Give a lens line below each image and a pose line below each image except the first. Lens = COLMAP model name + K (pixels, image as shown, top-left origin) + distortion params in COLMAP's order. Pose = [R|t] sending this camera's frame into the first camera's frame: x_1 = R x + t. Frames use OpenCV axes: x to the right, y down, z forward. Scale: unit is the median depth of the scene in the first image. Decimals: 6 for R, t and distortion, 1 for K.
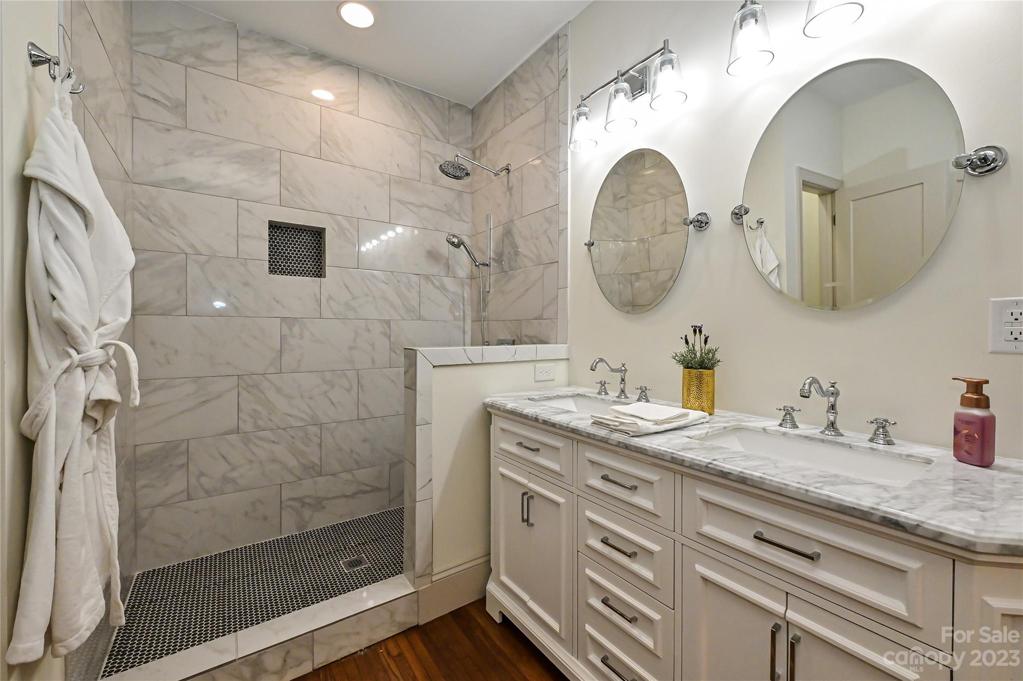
lens RADIAL K [[430.4, 0, 646.5], [0, 430.4, 342.0], [0, 0, 1]] dist [0.036825, 0.000072]
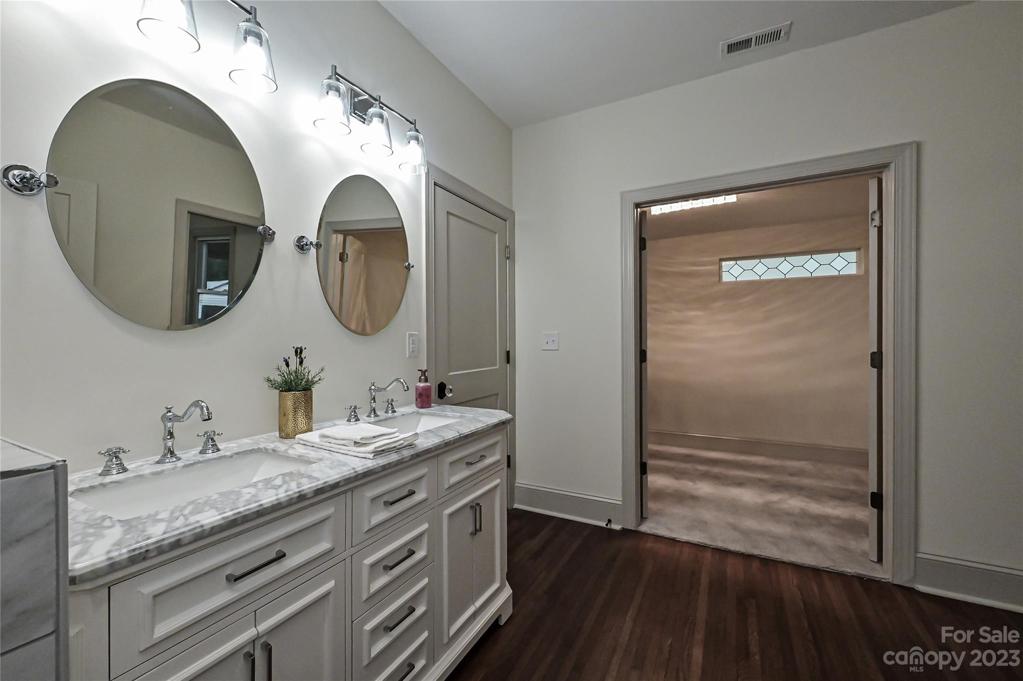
lens RADIAL K [[411.1, 0, 511.5], [0, 411.1, 340.5], [0, 0, 1]] dist [-0.000992, -0.000114]
pose [[-0.296905, -0.005647, 0.954890, -0.953082], [0.031761, 0.999371, 0.015786, -0.055678], [-0.954379, 0.035016, -0.296539, 0.892126]]
